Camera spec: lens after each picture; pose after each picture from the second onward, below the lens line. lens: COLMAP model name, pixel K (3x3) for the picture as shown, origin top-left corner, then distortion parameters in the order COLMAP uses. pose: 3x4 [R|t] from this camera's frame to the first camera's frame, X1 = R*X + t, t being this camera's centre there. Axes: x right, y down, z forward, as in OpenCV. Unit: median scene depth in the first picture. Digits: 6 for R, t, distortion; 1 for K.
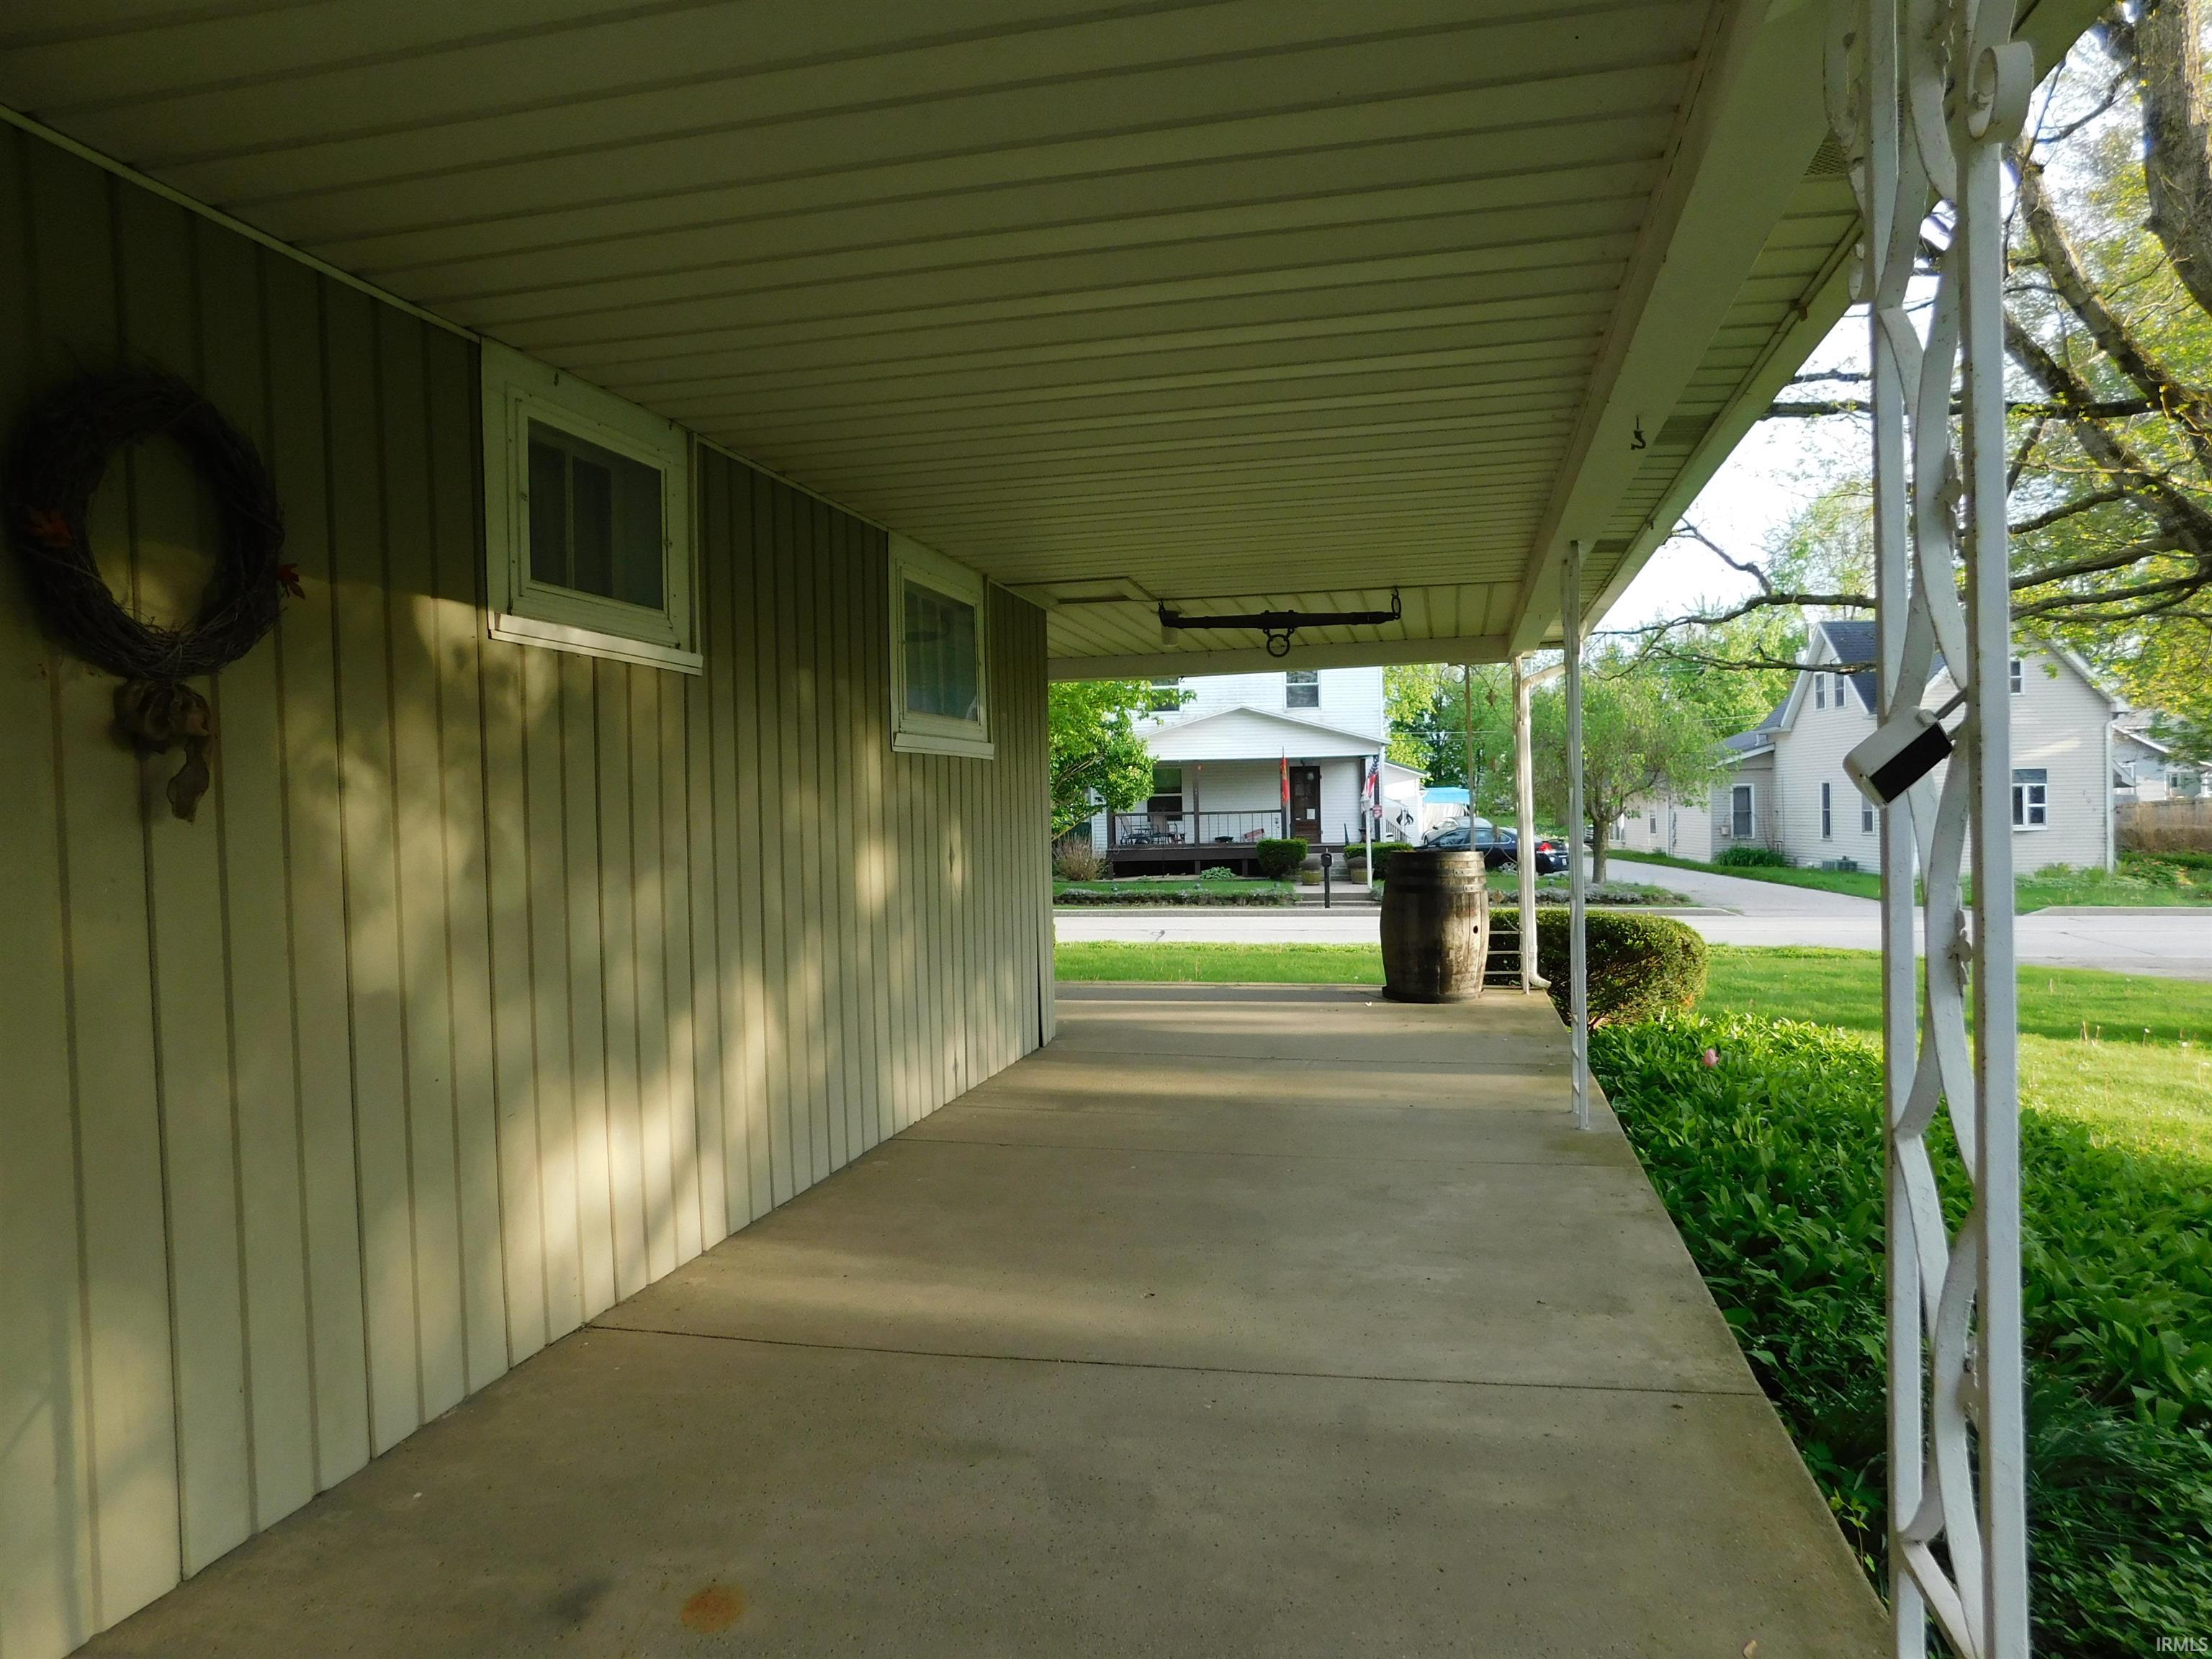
lens RADIAL K [[1485.4, 0, 1106.0], [0, 1485.4, 829.5], [0, 0, 1]] dist [0.004585, 0.002429]
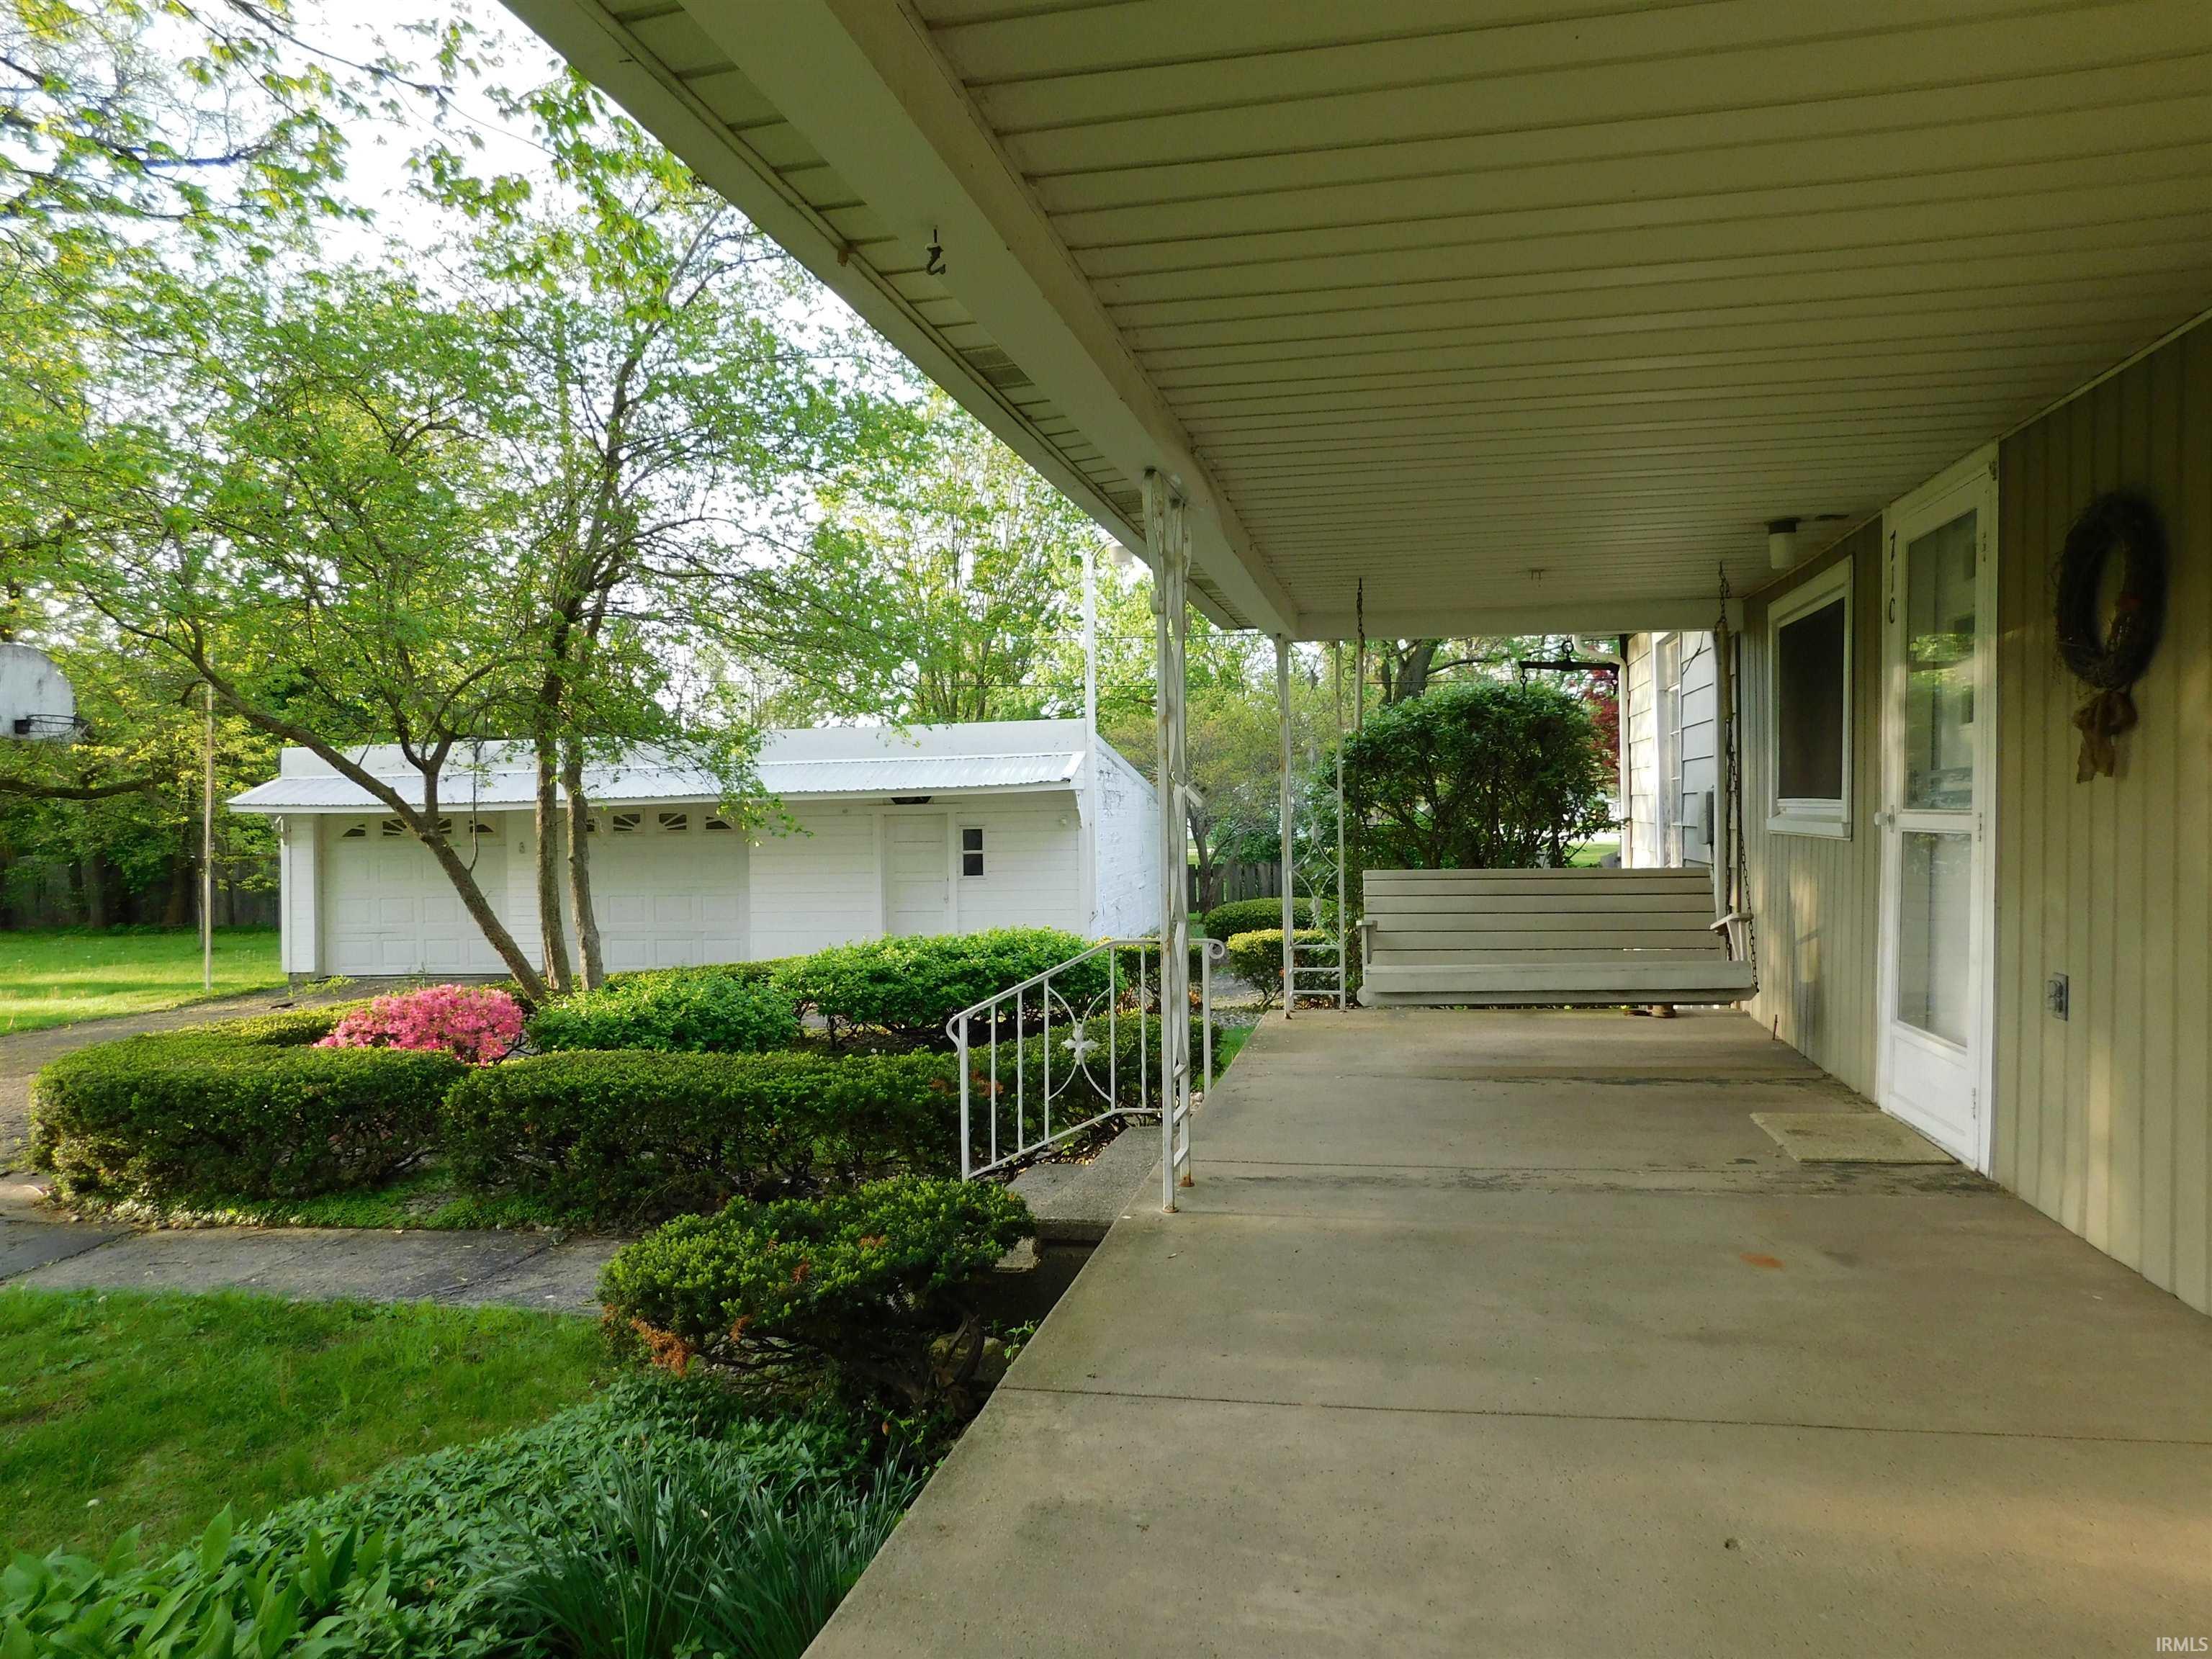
lens RADIAL K [[1485.4, 0, 1106.0], [0, 1485.4, 829.5], [0, 0, 1]] dist [0.004585, 0.002429]
pose [[-0.999337, 0.032205, -0.017011, 0.332734], [0.031593, 0.998884, 0.035098, -0.033368], [0.018123, 0.034538, -0.999239, 1.796895]]
